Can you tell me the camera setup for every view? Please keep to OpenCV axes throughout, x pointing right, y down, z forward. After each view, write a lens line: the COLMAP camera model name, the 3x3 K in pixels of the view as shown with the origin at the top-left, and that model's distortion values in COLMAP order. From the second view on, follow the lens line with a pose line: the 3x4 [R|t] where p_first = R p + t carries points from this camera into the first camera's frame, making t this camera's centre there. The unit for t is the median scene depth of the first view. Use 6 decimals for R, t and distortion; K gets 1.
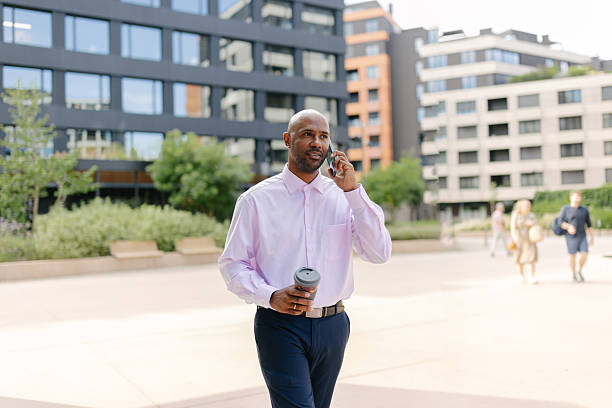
lens RADIAL K [[623.0, 0, 304.9], [0, 623.0, 194.2], [0, 0, 1]] dist [0.093516, -0.025396]
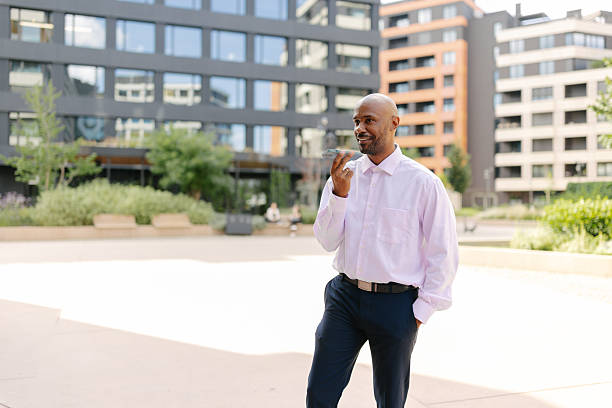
lens RADIAL K [[623.0, 0, 304.9], [0, 623.0, 194.2], [0, 0, 1]] dist [0.093516, -0.025396]
pose [[0.982366, 0.030715, -0.184430, 0.153450], [-0.025489, 0.999205, 0.030639, -0.006178], [0.185225, -0.025398, 0.982368, -0.067192]]
